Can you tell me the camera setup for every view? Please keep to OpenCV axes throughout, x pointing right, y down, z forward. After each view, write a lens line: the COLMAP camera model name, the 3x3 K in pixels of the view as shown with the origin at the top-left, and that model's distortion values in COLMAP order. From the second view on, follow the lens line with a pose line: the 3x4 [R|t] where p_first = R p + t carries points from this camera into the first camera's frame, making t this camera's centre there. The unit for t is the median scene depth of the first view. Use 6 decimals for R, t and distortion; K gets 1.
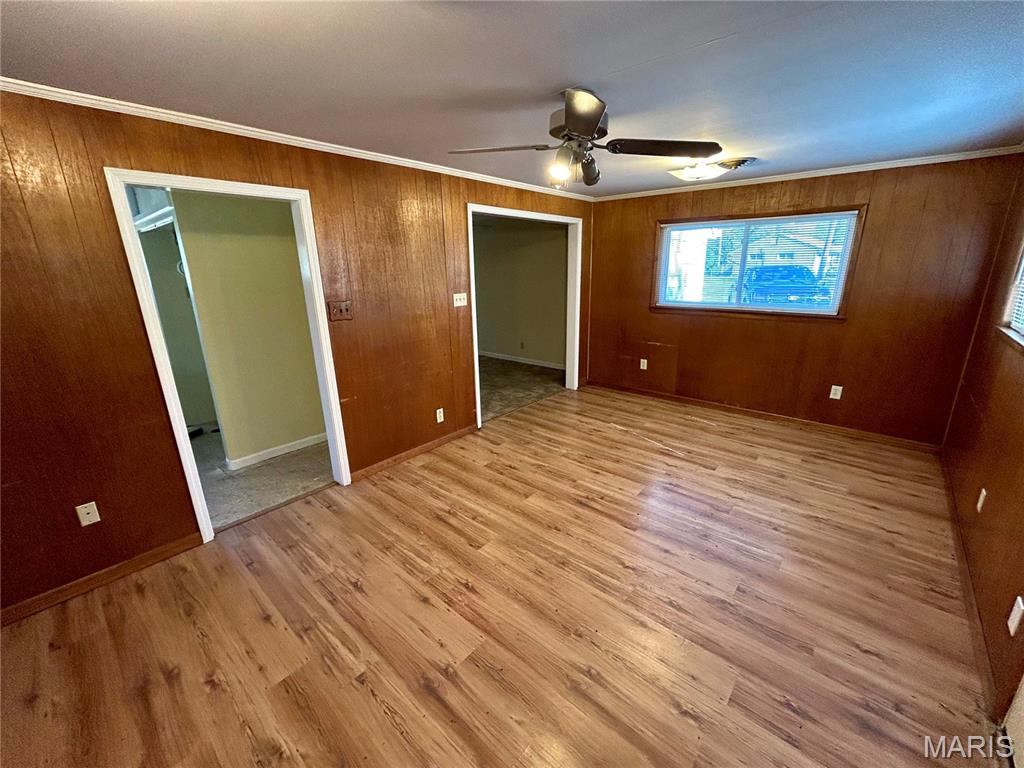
lens RADIAL K [[416.8, 0, 512.4], [0, 416.8, 383.8], [0, 0, 1]] dist [0.001217, 0.000304]
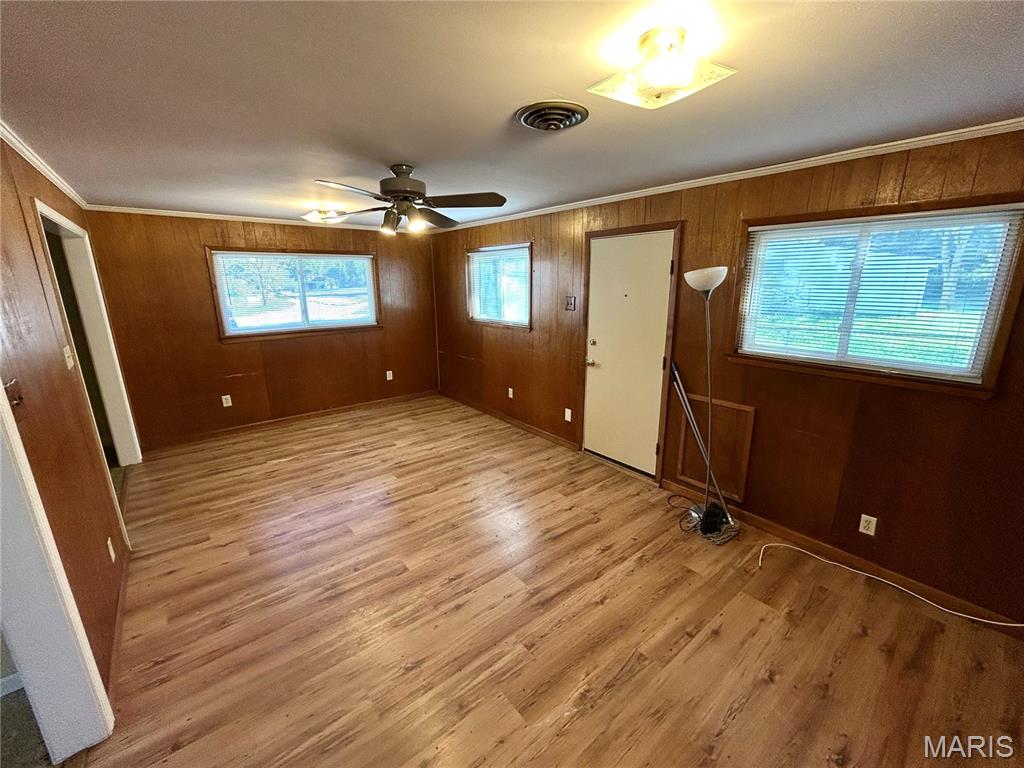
lens RADIAL K [[416.8, 0, 511.3], [0, 416.8, 385.0], [0, 0, 1]] dist [0.001217, 0.000304]
pose [[0.168987, -0.230774, 0.958221, -0.646325], [0.276129, 0.944355, 0.178738, -0.103408], [-0.946148, 0.234388, 0.223307, 0.298612]]
